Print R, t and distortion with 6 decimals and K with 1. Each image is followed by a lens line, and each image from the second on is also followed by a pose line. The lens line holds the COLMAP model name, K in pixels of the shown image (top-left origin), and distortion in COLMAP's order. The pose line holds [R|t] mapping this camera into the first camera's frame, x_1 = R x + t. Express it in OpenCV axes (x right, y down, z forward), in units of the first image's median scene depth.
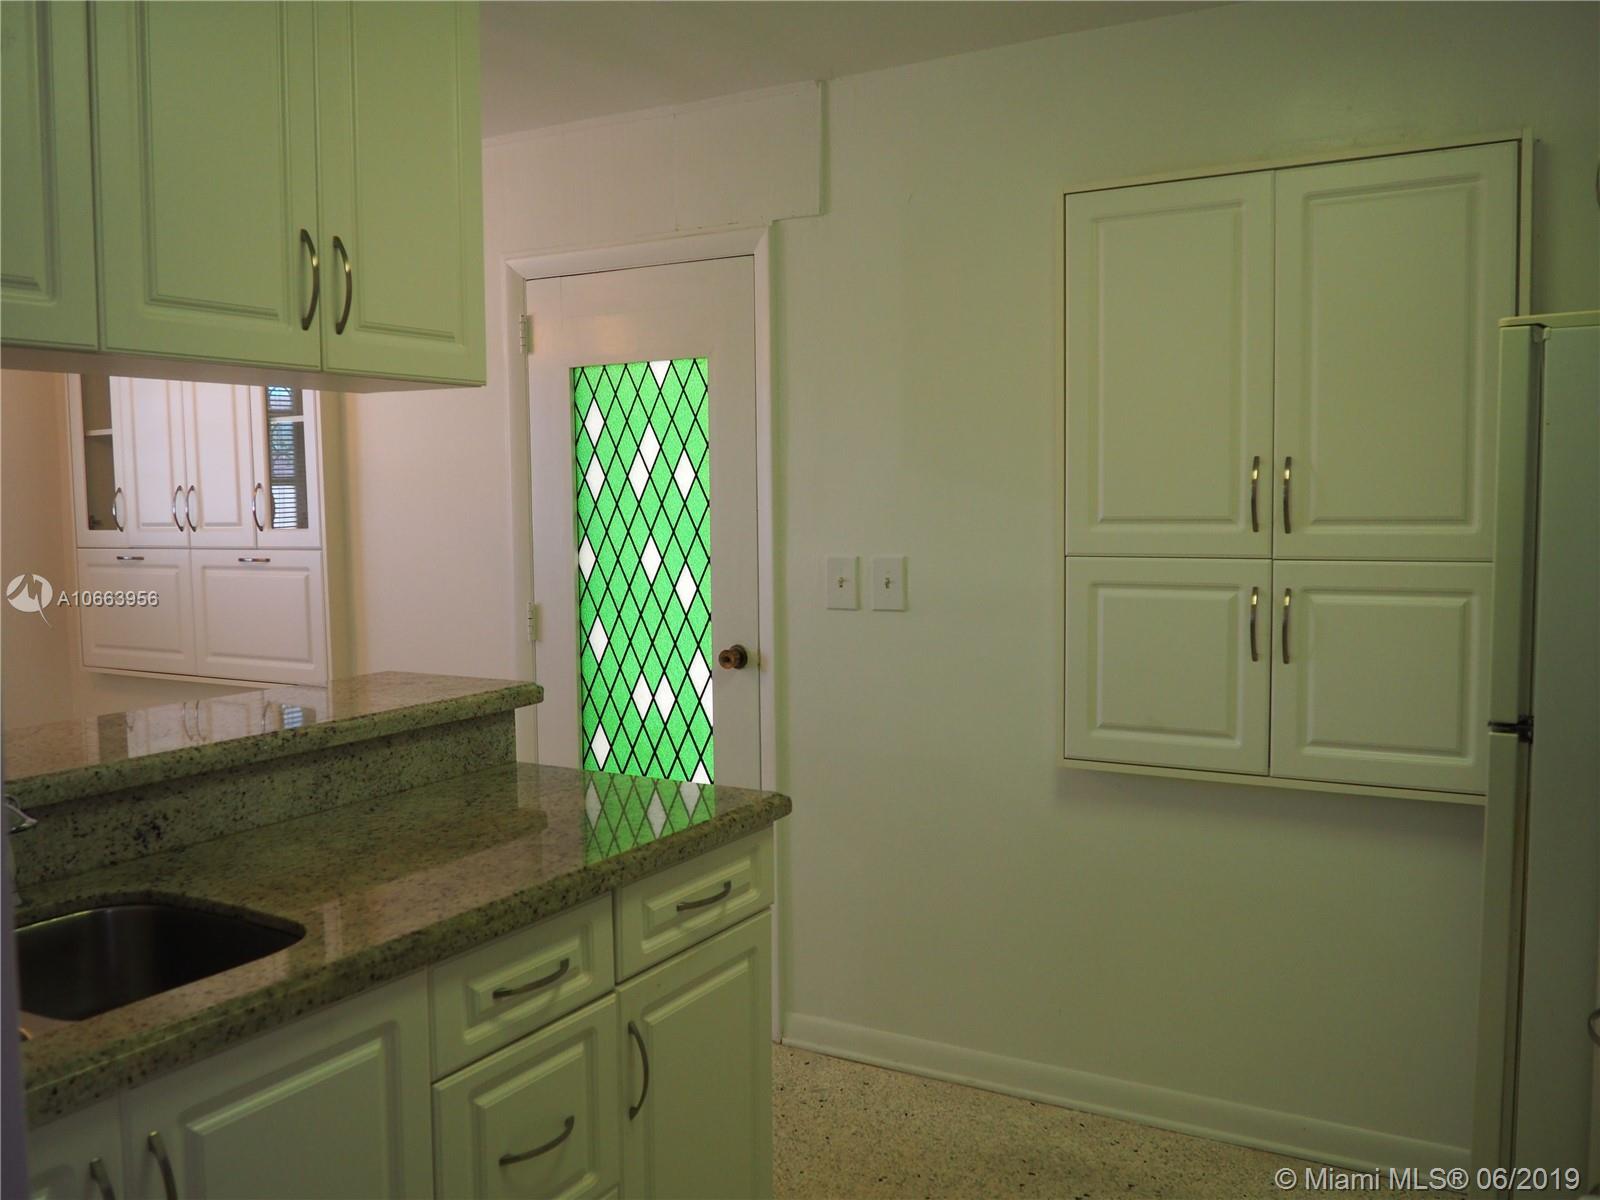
lens RADIAL K [[1345.9, 0, 800.4], [0, 1345.9, 605.1], [0, 0, 1]] dist [-0.032931, 0.003861]
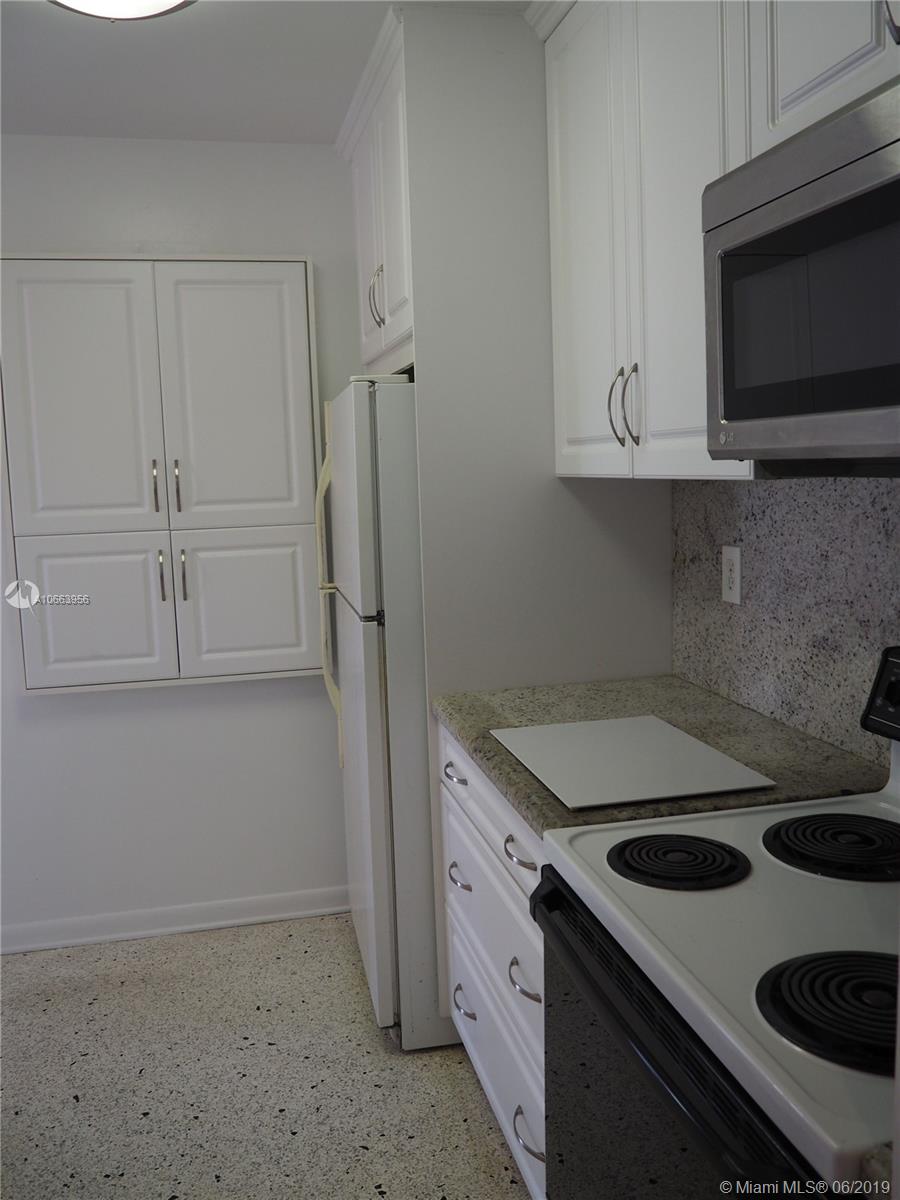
lens RADIAL K [[1009.5, 0, 449.0], [0, 1009.5, 591.2], [0, 0, 1]] dist [-0.032931, 0.003861]
pose [[0.728574, -0.093020, 0.678622, -0.177117], [0.077848, 0.995562, 0.052886, -0.002366], [-0.680529, 0.014298, 0.732581, -0.007831]]
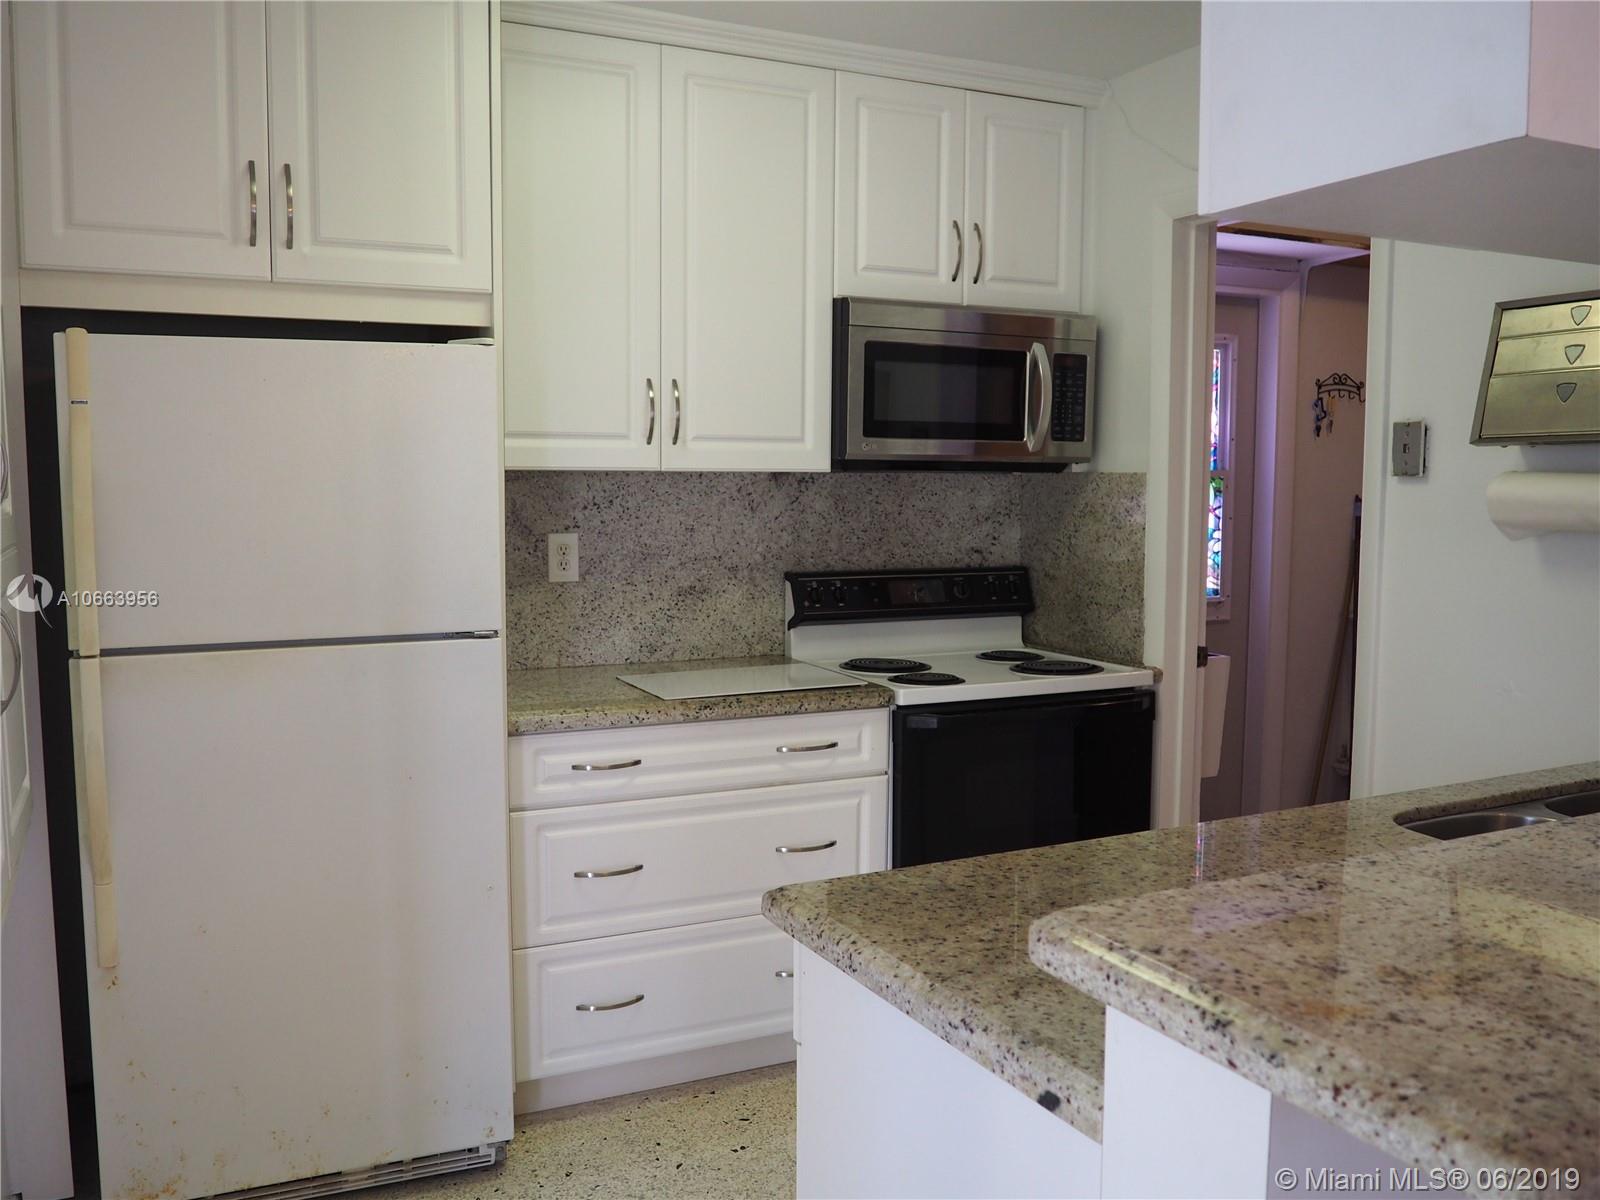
lens RADIAL K [[1345.9, 0, 798.4], [0, 1345.9, 602.1], [0, 0, 1]] dist [-0.032931, 0.003861]
pose [[-0.824734, -0.040932, 0.564038, -0.442999], [0.053444, 0.987272, 0.149791, -0.135213], [-0.562990, 0.153682, -0.812049, 2.013735]]
